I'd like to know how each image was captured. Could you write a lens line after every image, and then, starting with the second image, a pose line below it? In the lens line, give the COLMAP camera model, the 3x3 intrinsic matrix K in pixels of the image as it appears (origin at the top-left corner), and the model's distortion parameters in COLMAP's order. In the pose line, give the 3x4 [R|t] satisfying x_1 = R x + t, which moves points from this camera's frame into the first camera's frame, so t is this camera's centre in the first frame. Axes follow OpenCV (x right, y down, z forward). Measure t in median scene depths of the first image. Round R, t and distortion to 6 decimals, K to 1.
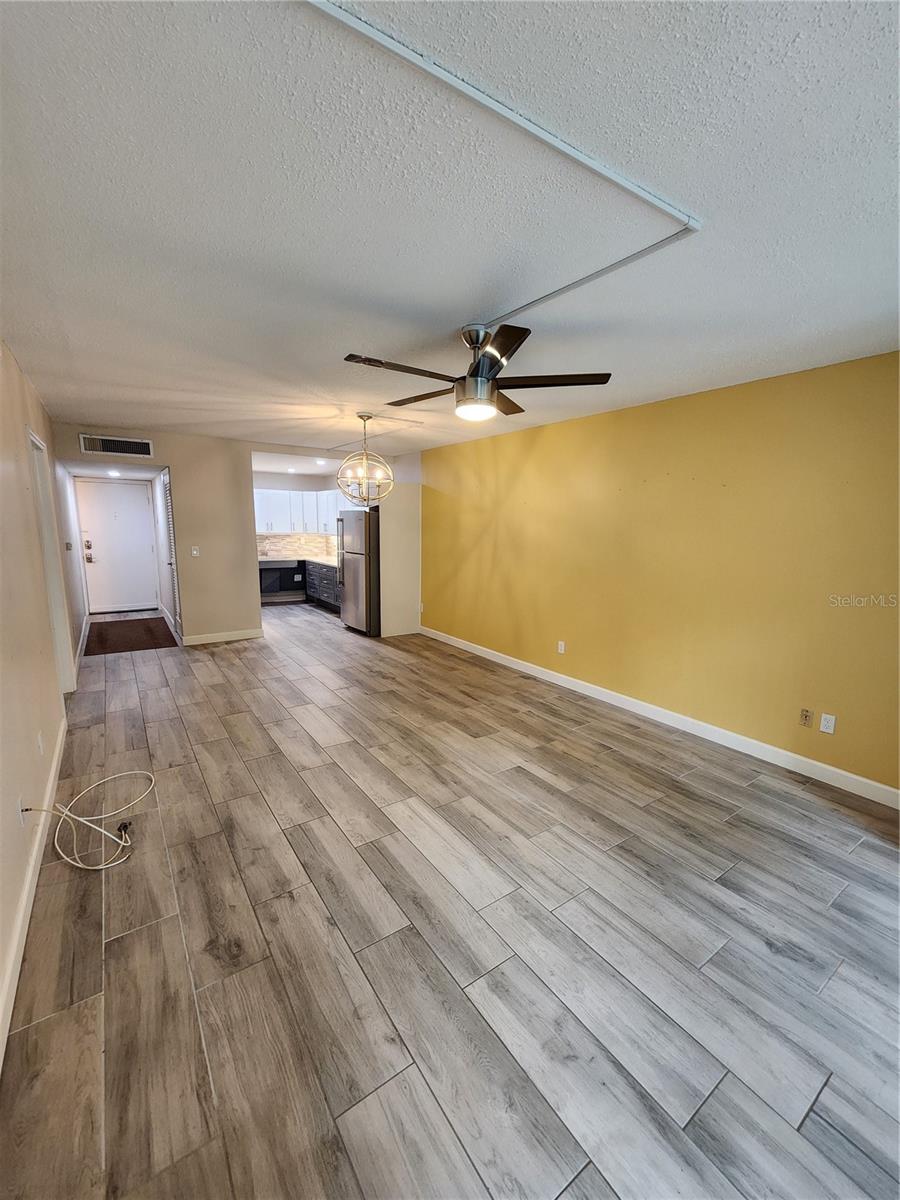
lens RADIAL K [[494.7, 0, 465.0], [0, 494.7, 606.9], [0, 0, 1]] dist [-0.002752, 0.003473]
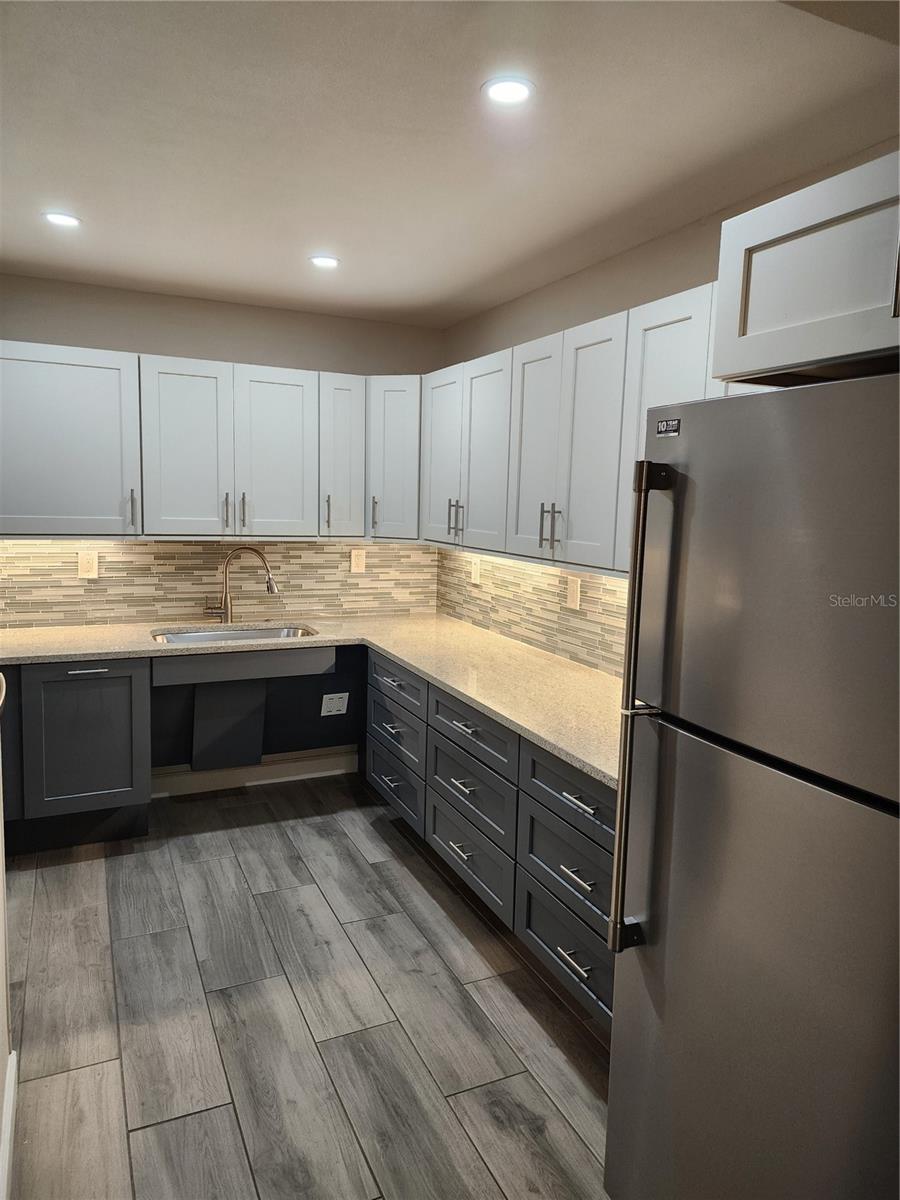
lens RADIAL K [[809.5, 0, 455.9], [0, 809.5, 593.7], [0, 0, 1]] dist [0.097155, -0.084977]
pose [[0.981156, 0.032526, -0.190459, -0.428403], [-0.042830, 0.997819, -0.050231, -0.216428], [0.188409, 0.057442, 0.980409, 1.287893]]
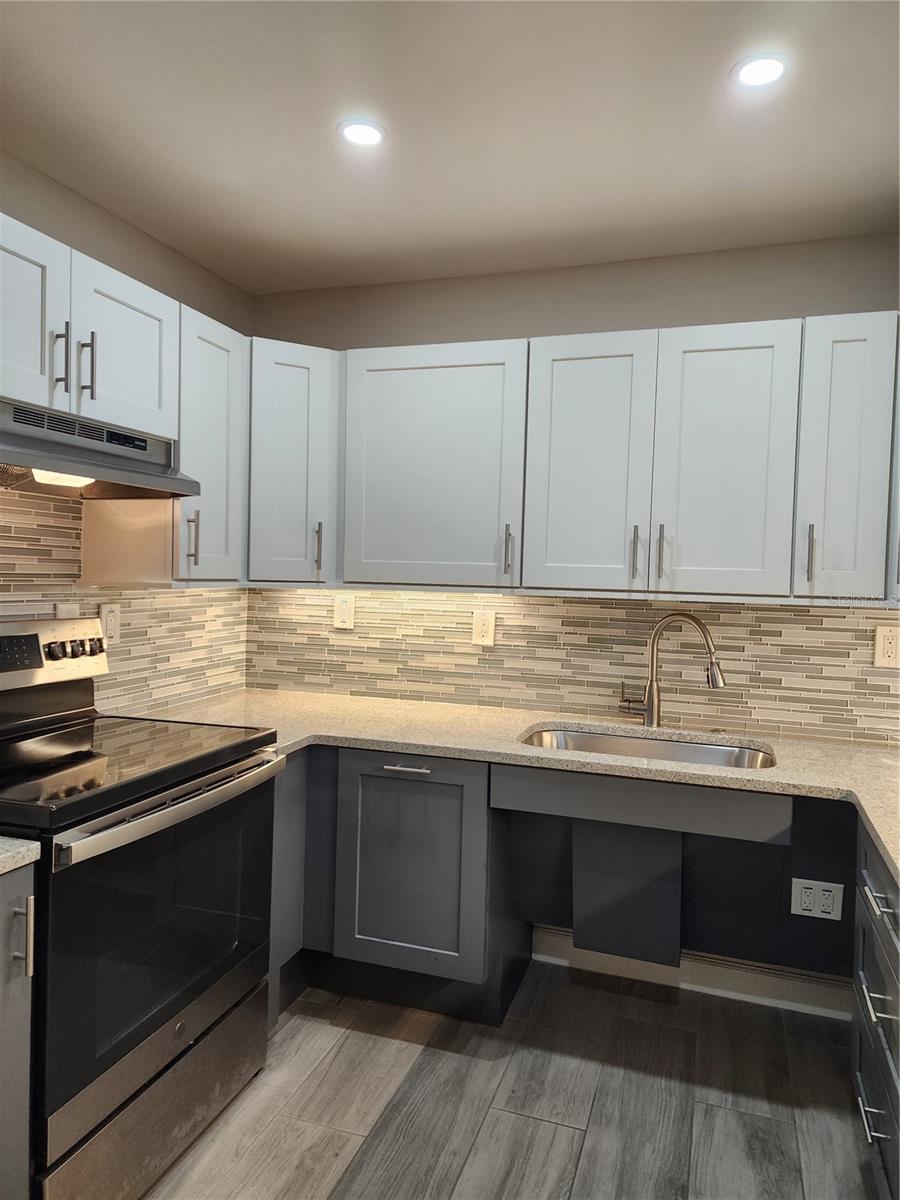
lens RADIAL K [[809.5, 0, 455.9], [0, 809.5, 593.7], [0, 0, 1]] dist [0.097155, -0.084977]
pose [[0.585834, 0.024698, -0.810055, -0.450090], [-0.155488, 0.984392, -0.082436, -0.243967], [0.795375, 0.174248, 0.580531, 1.666604]]
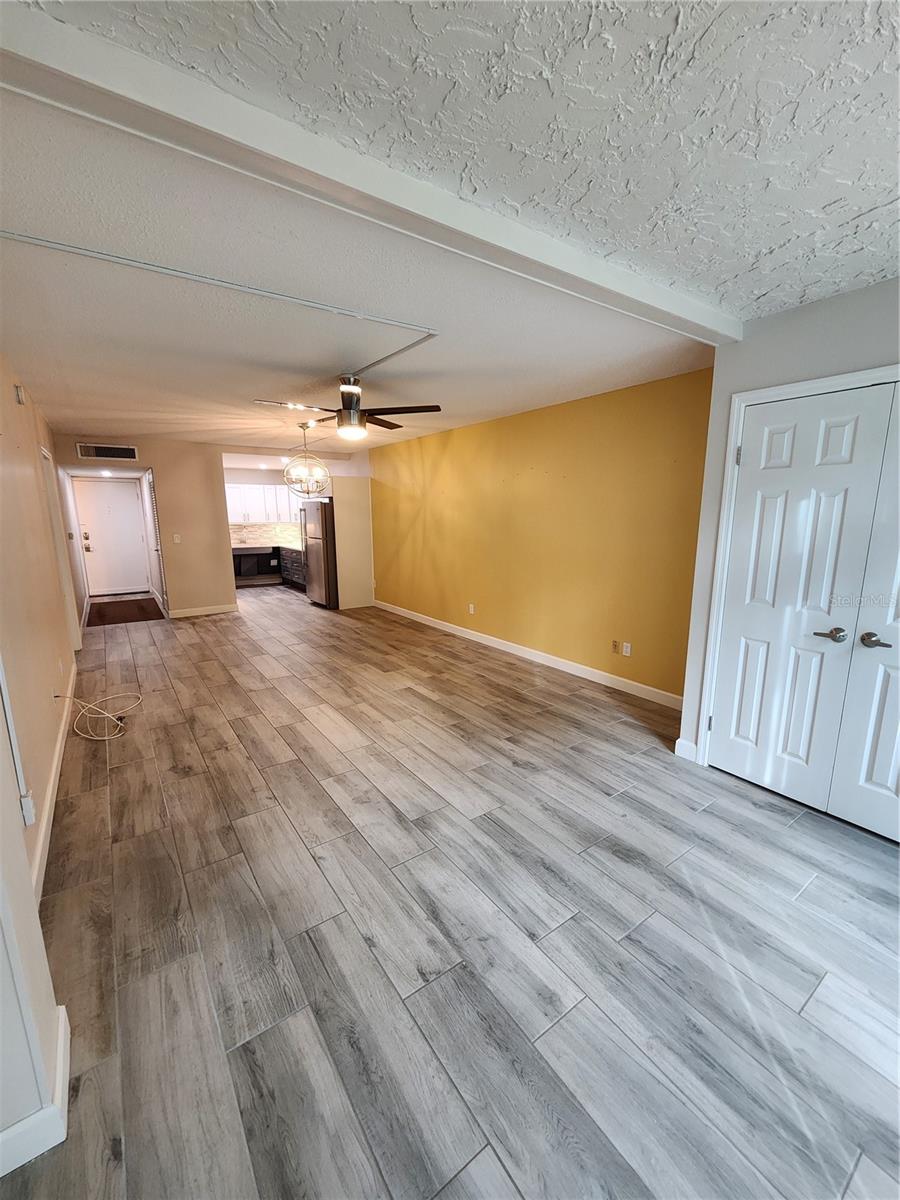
lens RADIAL K [[494.7, 0, 465.0], [0, 494.7, 606.9], [0, 0, 1]] dist [-0.002752, 0.003473]
pose [[0.999800, -0.019906, 0.001679, 0.202078], [0.019863, 0.999551, 0.022413, 0.055199], [-0.002124, -0.022375, 0.999747, -0.276143]]
